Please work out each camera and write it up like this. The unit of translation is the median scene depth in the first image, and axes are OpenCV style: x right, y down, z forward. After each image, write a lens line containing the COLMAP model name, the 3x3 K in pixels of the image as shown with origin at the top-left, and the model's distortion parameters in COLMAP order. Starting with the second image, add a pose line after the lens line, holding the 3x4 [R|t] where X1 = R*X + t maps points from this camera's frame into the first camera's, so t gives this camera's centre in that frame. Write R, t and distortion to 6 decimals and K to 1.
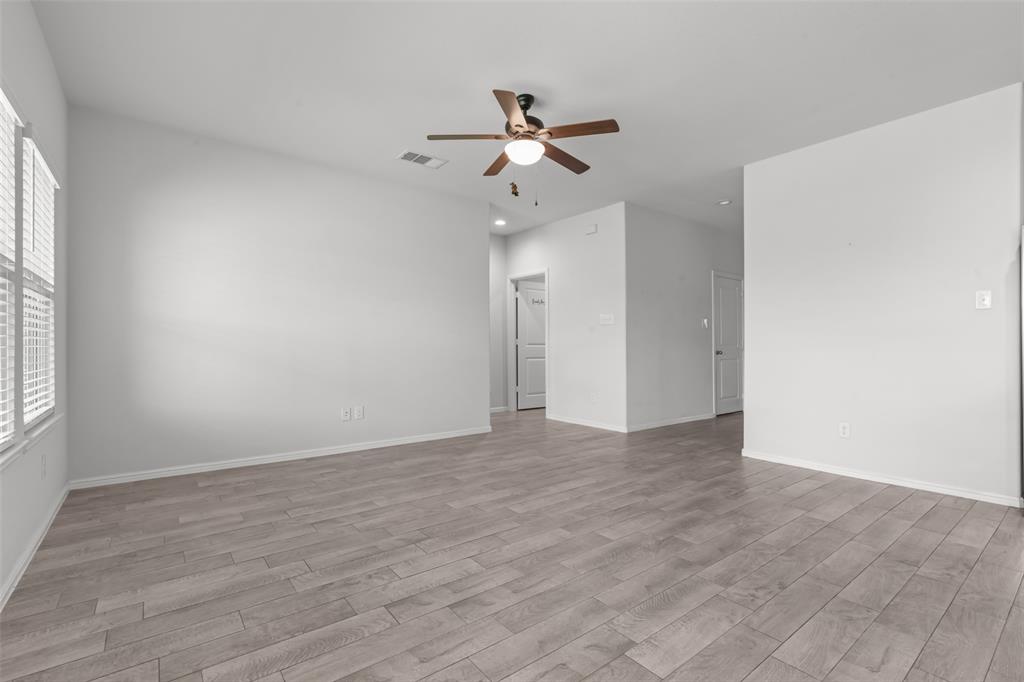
lens RADIAL K [[466.2, 0, 514.7], [0, 466.2, 346.1], [0, 0, 1]] dist [-0.003511, 0.000337]
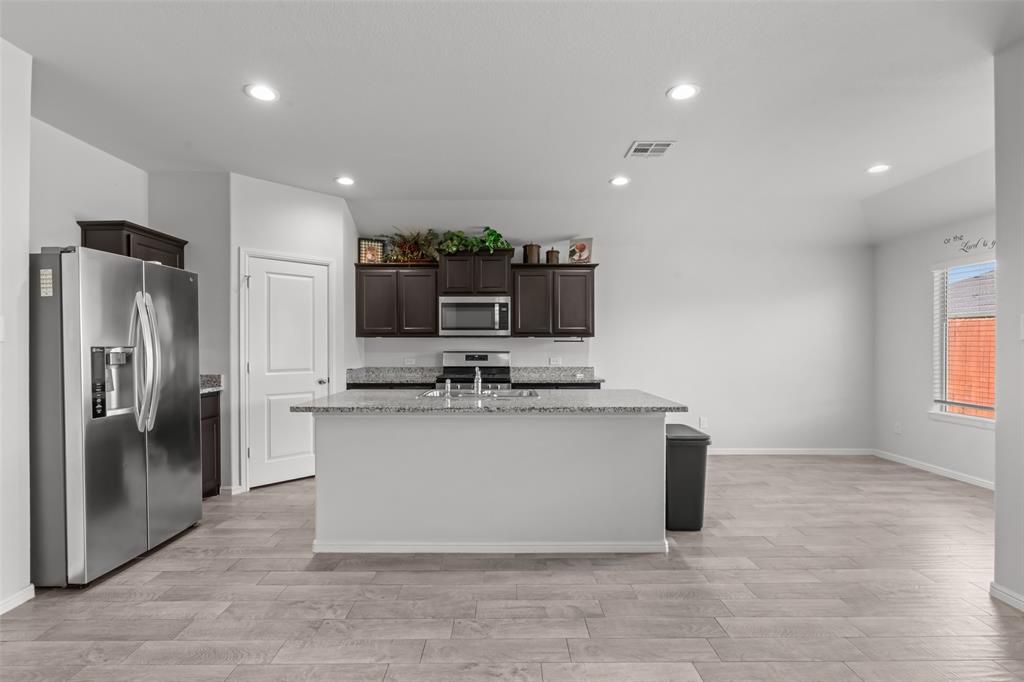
lens RADIAL K [[470.6, 0, 506.4], [0, 470.6, 345.1], [0, 0, 1]] dist [-0.006015, -0.000050]
pose [[-0.790969, -0.000262, 0.611856, -0.034894], [0.001013, 0.999998, 0.001738, -0.081500], [-0.611856, 0.001994, -0.790967, 1.158469]]
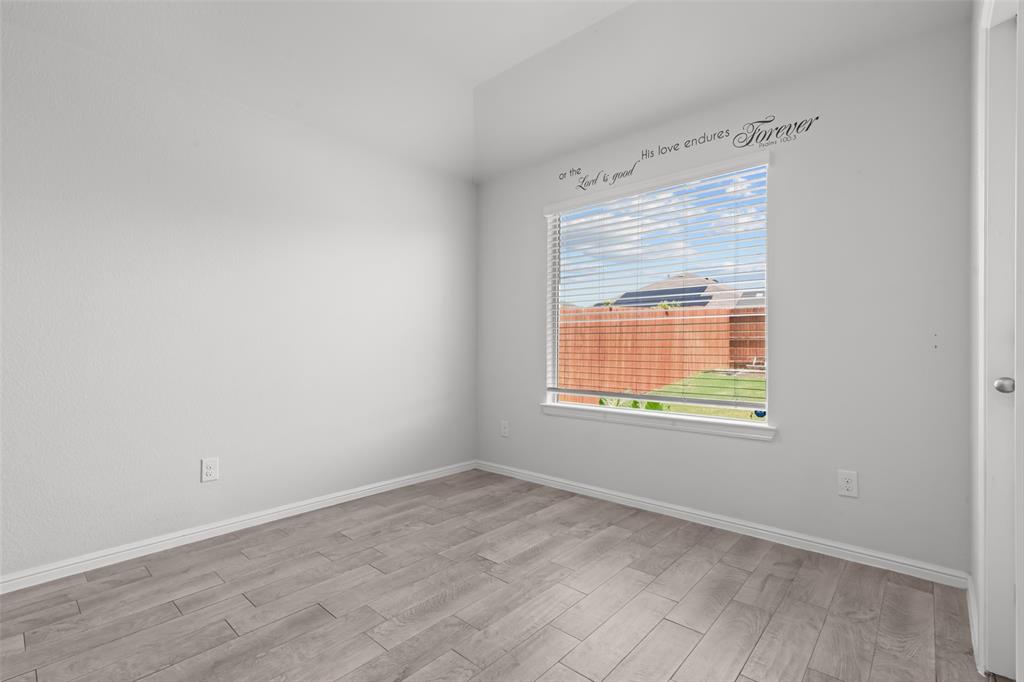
lens RADIAL K [[466.2, 0, 514.7], [0, 466.2, 346.1], [0, 0, 1]] dist [-0.003511, 0.000337]
pose [[-0.984463, 0.000793, -0.175588, 0.079858], [0.000150, 0.999993, 0.003672, -0.001933], [0.175590, 0.003589, -0.984457, 0.162903]]
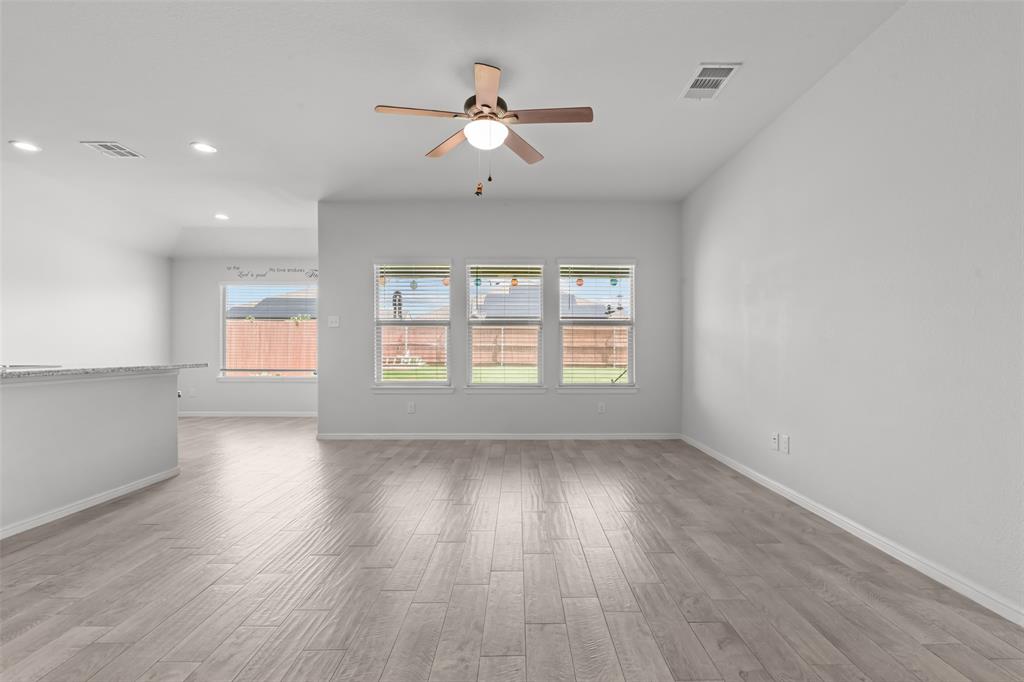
lens RADIAL K [[463.4, 0, 522.1], [0, 463.4, 350.6], [0, 0, 1]] dist [-0.003219, -0.000030]
pose [[-0.607256, 0.001234, -0.794506, 0.759312], [-0.003848, 0.999982, 0.004494, -0.004504], [0.794497, 0.005787, -0.607240, 1.750747]]
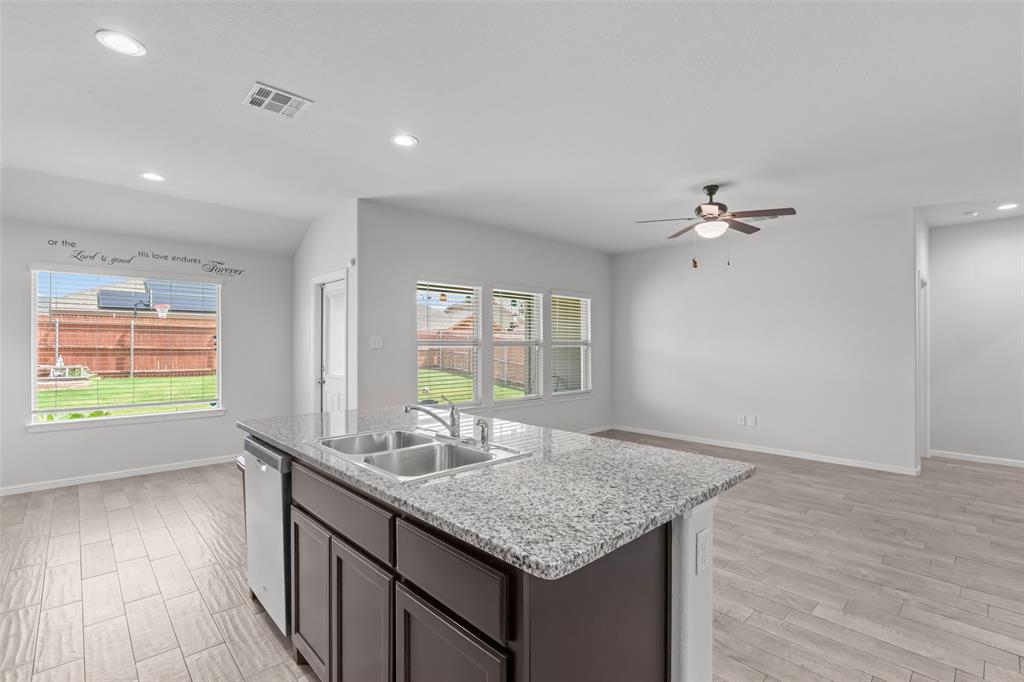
lens RADIAL K [[464.0, 0, 515.9], [0, 464.0, 343.0], [0, 0, 1]] dist [-0.001270, 0.000680]
pose [[0.100432, -0.004495, -0.994934, 1.371107], [-0.003234, 0.999983, -0.004844, -0.100139], [0.994939, 0.003704, 0.100416, 0.357208]]
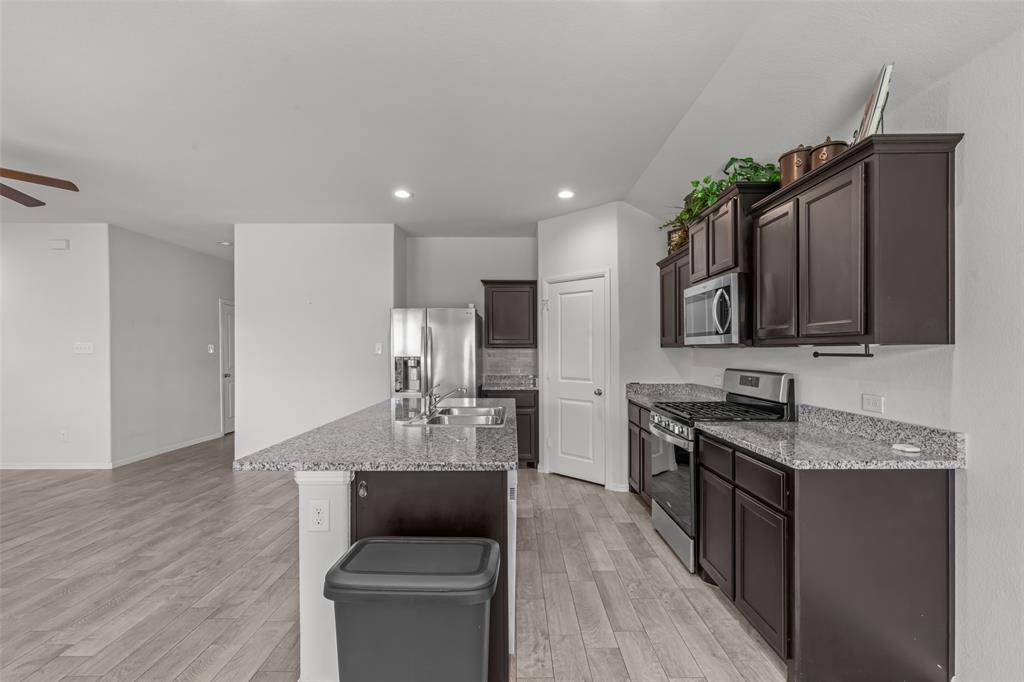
lens RADIAL K [[465.0, 0, 513.2], [0, 465.0, 352.4], [0, 0, 1]] dist [-0.002053, 0.001738]
pose [[0.615822, -0.004472, 0.787873, -0.000852], [0.001820, 0.999989, 0.004254, -0.100241], [-0.787883, -0.001186, 0.615824, -0.425541]]
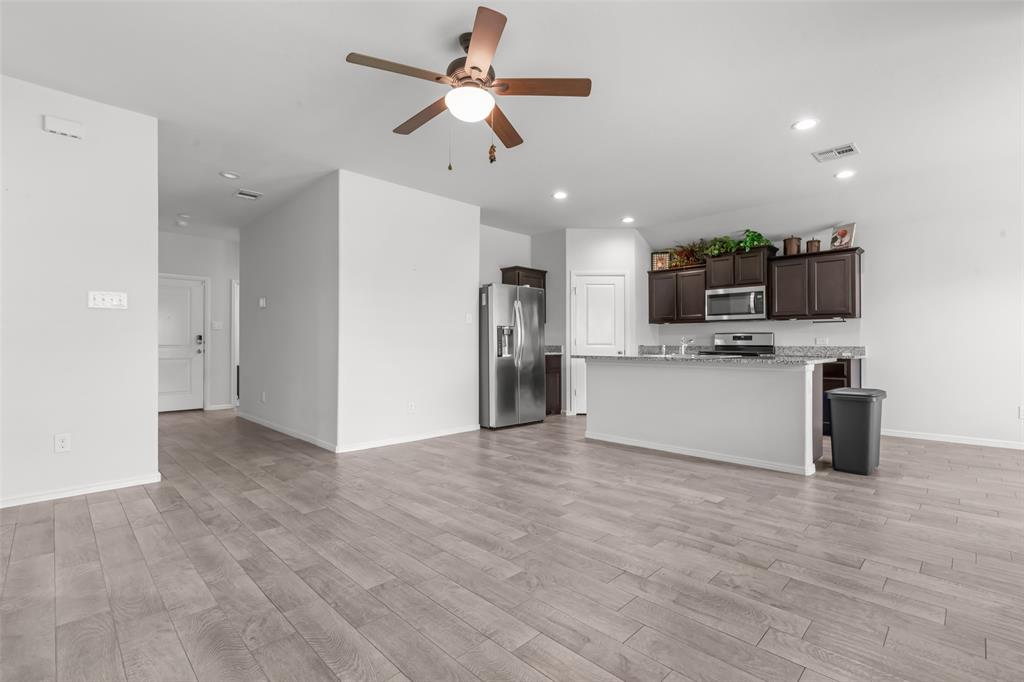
lens RADIAL K [[469.7, 0, 516.3], [0, 469.7, 339.4], [0, 0, 1]] dist [-0.002624, 0.000509]
pose [[-0.129011, 0.009738, 0.991595, -0.864646], [-0.000054, 0.999952, -0.009827, -0.002786], [-0.991643, -0.001321, -0.129004, 1.121583]]
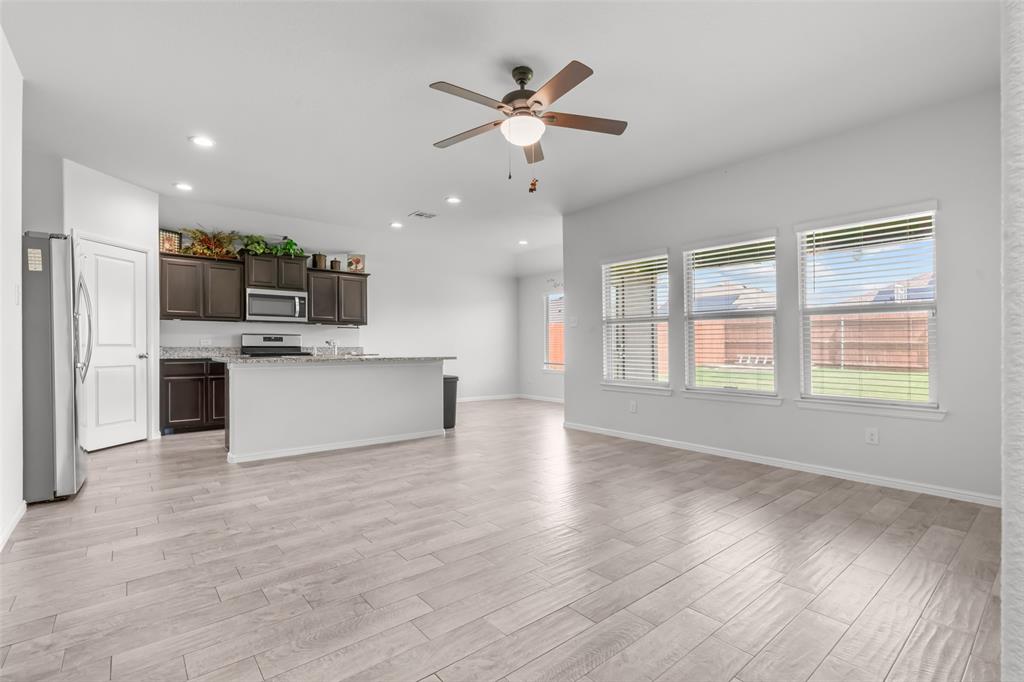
lens RADIAL K [[466.2, 0, 514.7], [0, 466.2, 346.1], [0, 0, 1]] dist [-0.003511, 0.000337]
pose [[-0.999355, -0.003722, -0.035722, 0.084153], [-0.003810, 0.999990, 0.002399, -0.006870], [0.035712, 0.002533, -0.999359, 2.066509]]
